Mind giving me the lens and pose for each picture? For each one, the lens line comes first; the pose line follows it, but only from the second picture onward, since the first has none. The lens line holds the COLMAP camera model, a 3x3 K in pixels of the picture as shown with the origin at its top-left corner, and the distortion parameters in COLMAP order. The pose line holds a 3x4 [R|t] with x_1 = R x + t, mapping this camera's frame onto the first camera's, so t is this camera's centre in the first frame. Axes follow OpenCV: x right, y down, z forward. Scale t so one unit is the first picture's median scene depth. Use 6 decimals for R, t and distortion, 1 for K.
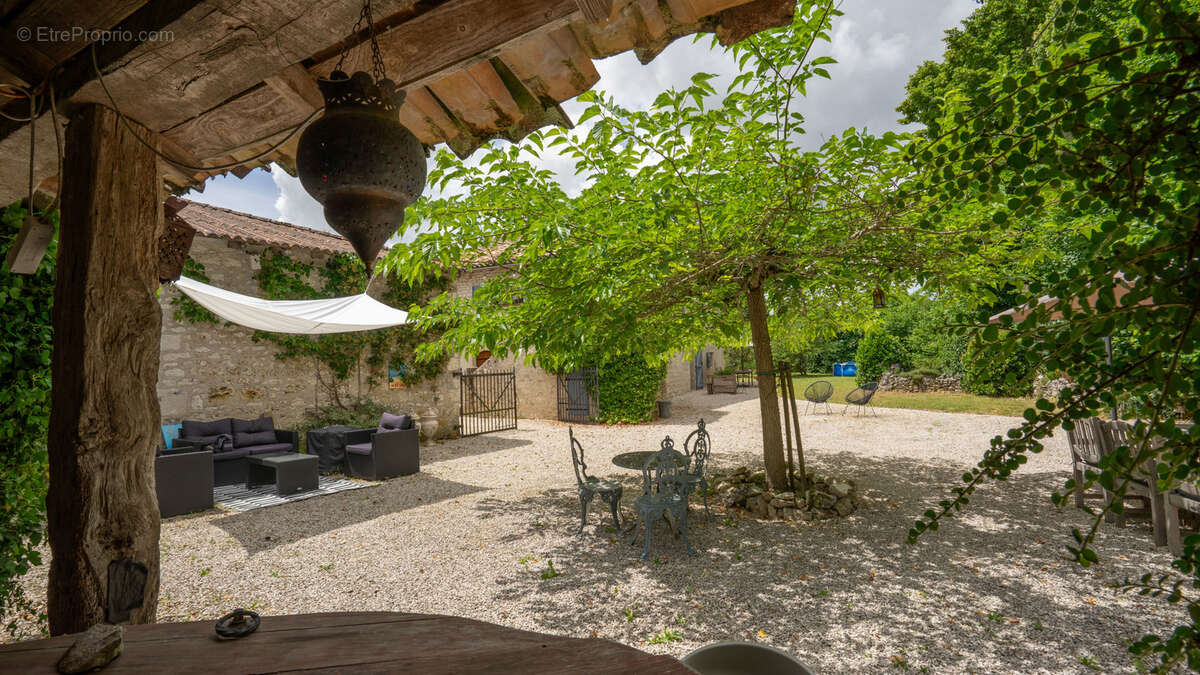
lens RADIAL K [[541.5, 0, 609.0], [0, 541.5, 344.6], [0, 0, 1]] dist [-0.021598, 0.000655]
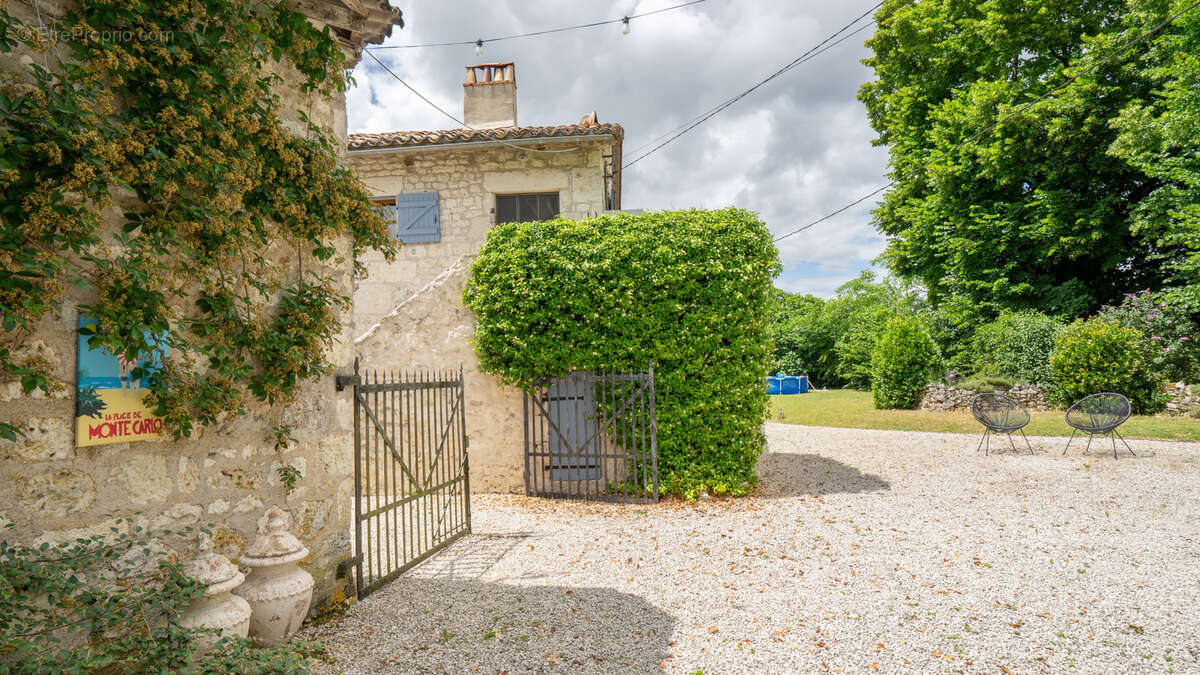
lens RADIAL K [[622.1, 0, 592.8], [0, 622.1, 343.0], [0, 0, 1]] dist [-0.006166, -0.000483]
pose [[0.936467, 0.015131, 0.350430, -0.260496], [-0.003004, 0.999378, -0.035126, 0.042972], [-0.350743, 0.031842, 0.935930, 0.606195]]
